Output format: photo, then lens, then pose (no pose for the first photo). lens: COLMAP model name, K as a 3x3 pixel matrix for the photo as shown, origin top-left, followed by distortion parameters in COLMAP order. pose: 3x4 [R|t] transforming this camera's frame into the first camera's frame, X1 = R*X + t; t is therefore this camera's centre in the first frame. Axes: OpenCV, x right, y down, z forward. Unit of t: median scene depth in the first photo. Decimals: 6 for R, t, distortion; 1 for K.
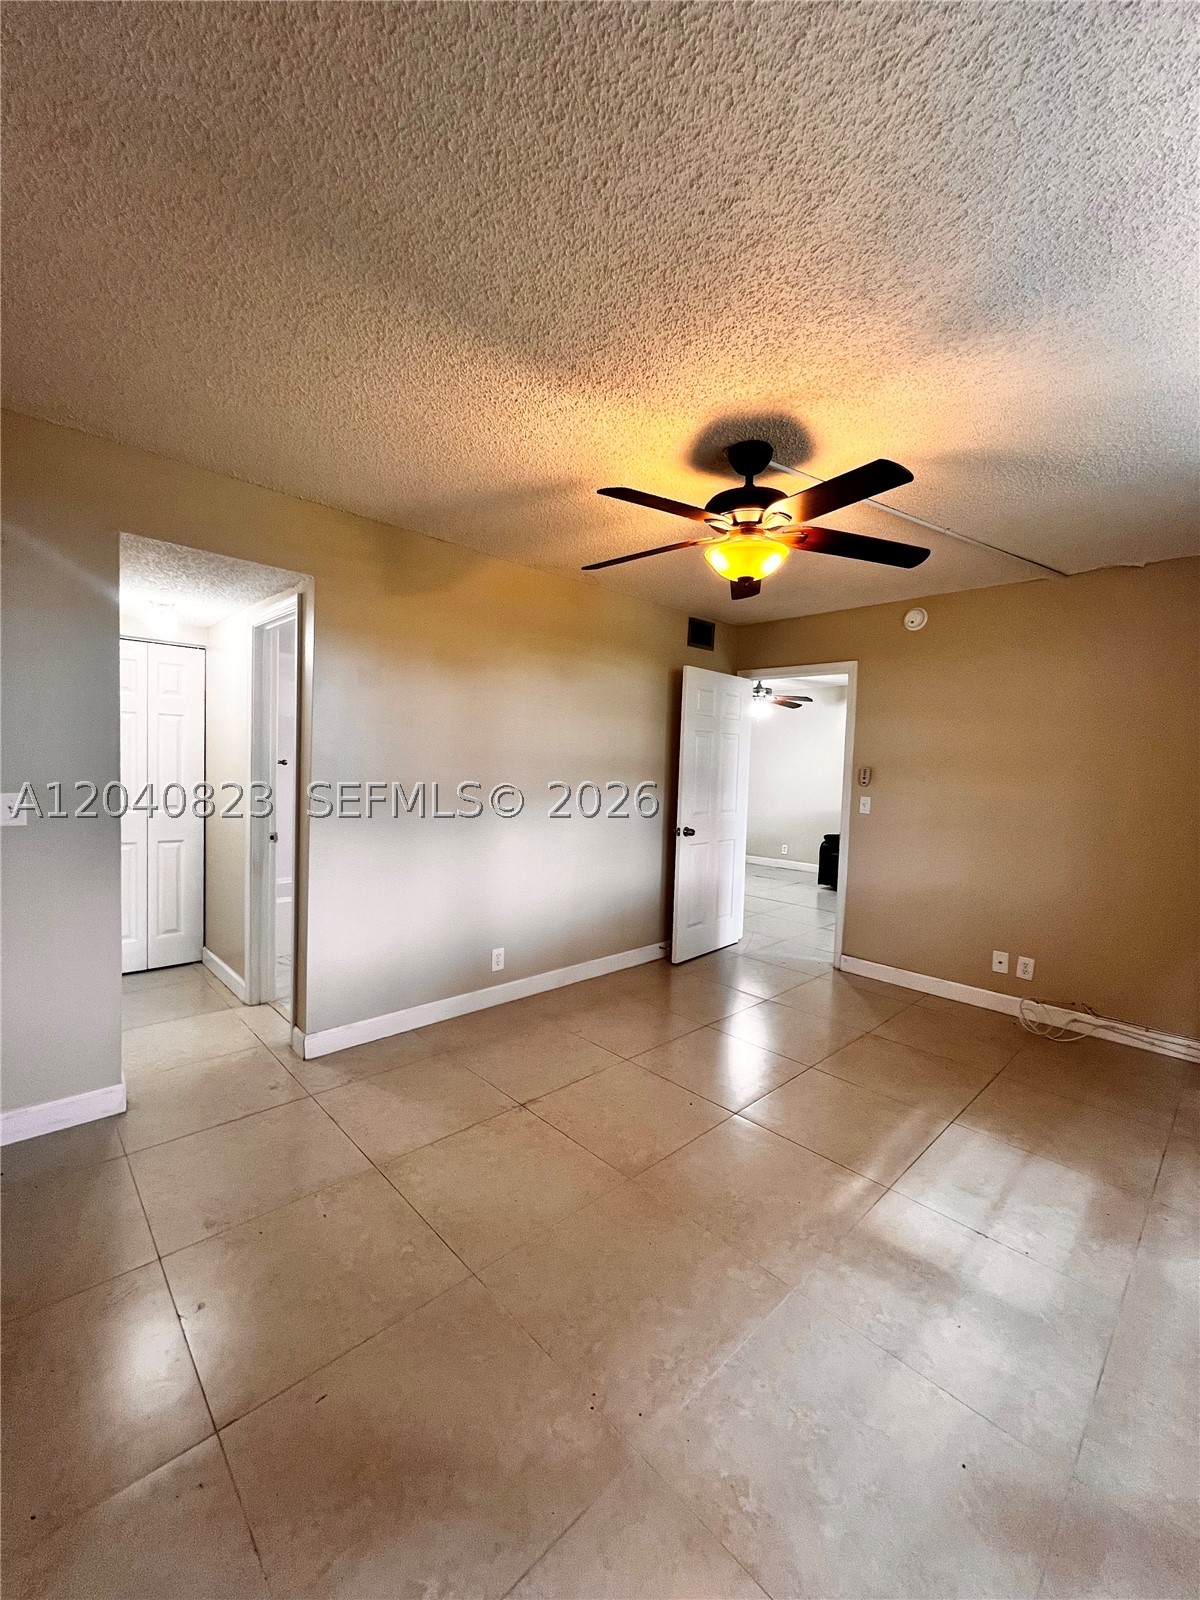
lens RADIAL K [[640.6, 0, 603.2], [0, 640.6, 795.5], [0, 0, 1]] dist [-0.002540, -0.000335]
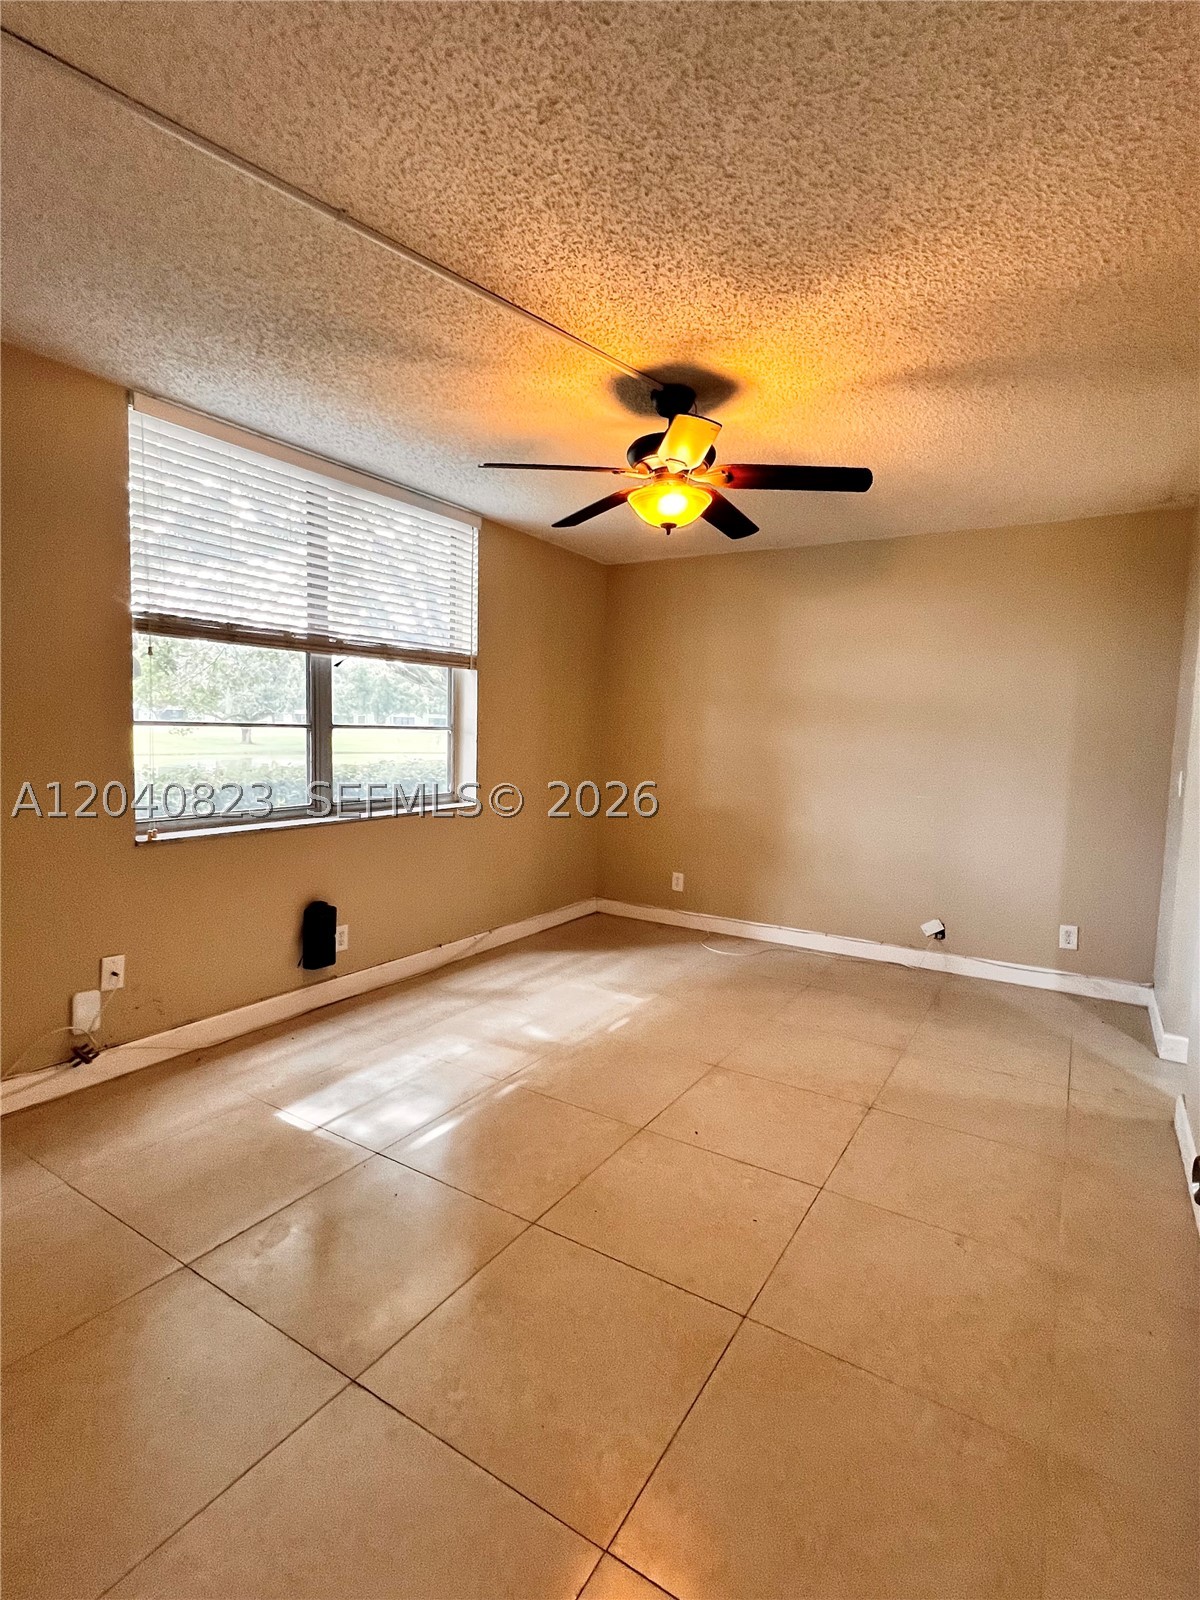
lens RADIAL K [[779.5, 0, 600.0], [0, 779.5, 800.0], [0, 0, 1]] dist [-0.000323, -0.000014]
pose [[-0.968172, -0.037510, -0.247460, 0.670736], [-0.071390, 0.989020, 0.129395, -0.073602], [0.239889, 0.142943, -0.960219, 2.417336]]
